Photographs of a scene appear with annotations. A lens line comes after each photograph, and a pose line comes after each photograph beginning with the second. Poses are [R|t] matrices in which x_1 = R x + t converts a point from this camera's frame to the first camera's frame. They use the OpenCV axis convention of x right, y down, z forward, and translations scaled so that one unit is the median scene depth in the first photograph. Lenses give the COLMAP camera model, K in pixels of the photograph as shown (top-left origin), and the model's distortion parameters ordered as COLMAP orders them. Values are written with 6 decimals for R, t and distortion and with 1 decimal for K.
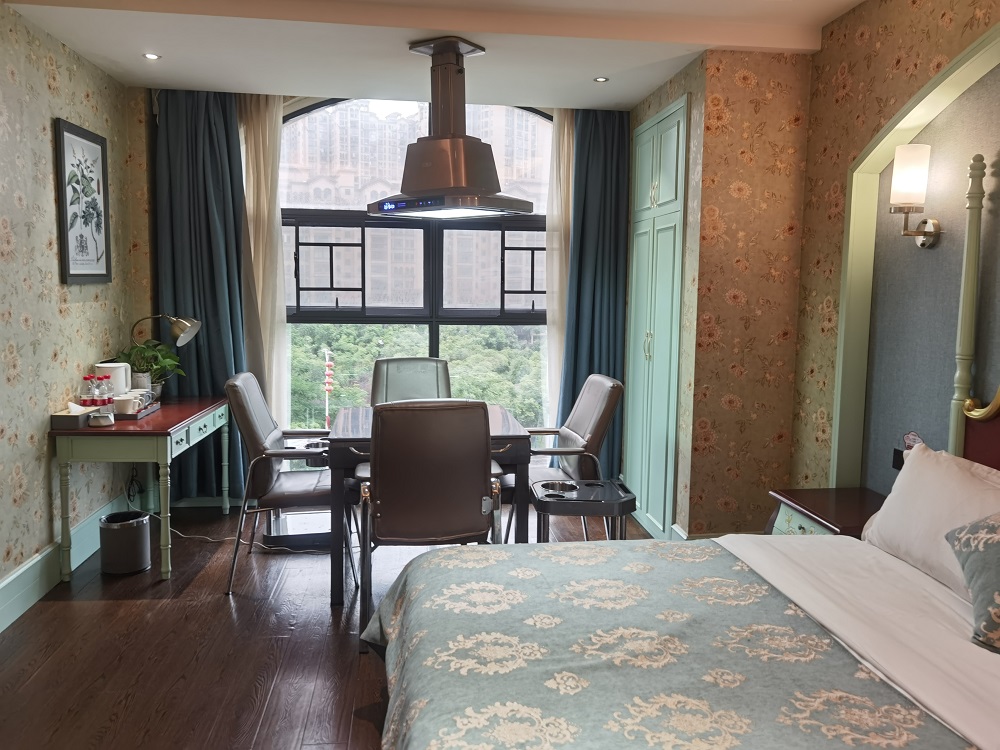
lens RADIAL K [[793.0, 0, 492.9], [0, 793.0, 371.3], [0, 0, 1]] dist [0.028540, -0.031452]
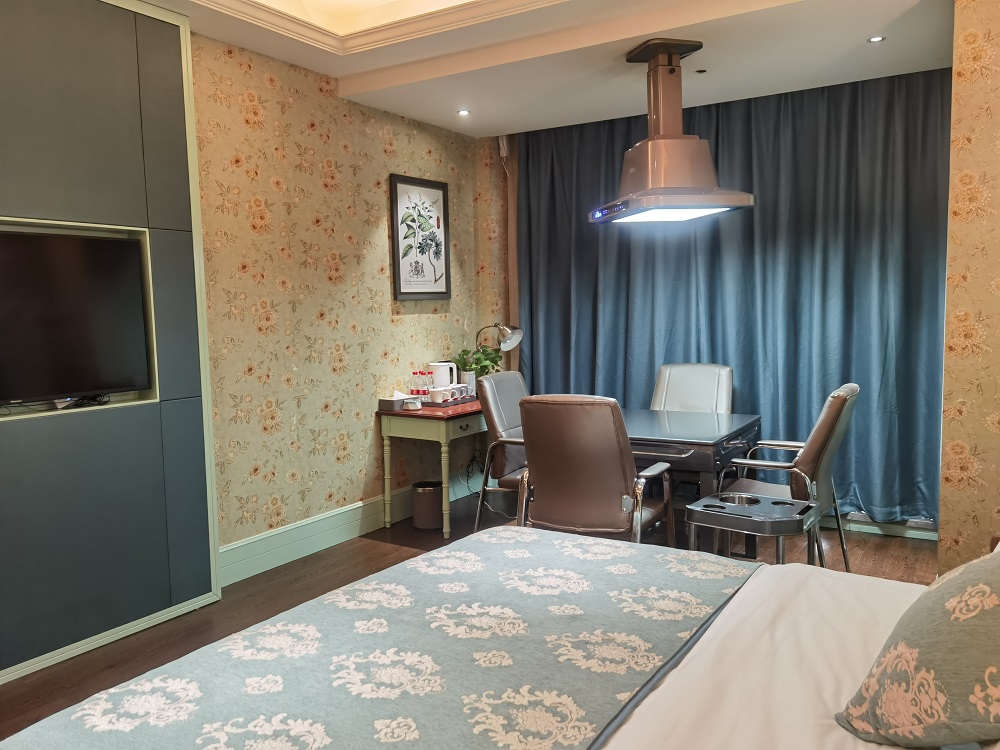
lens RADIAL K [[793.0, 0, 498.9], [0, 793.0, 376.4], [0, 0, 1]] dist [0.028540, -0.031452]
pose [[0.778105, 0.025409, -0.627620, 0.426972], [-0.035771, 0.999352, -0.003890, 0.015150], [0.627115, 0.025478, 0.778510, 0.100657]]
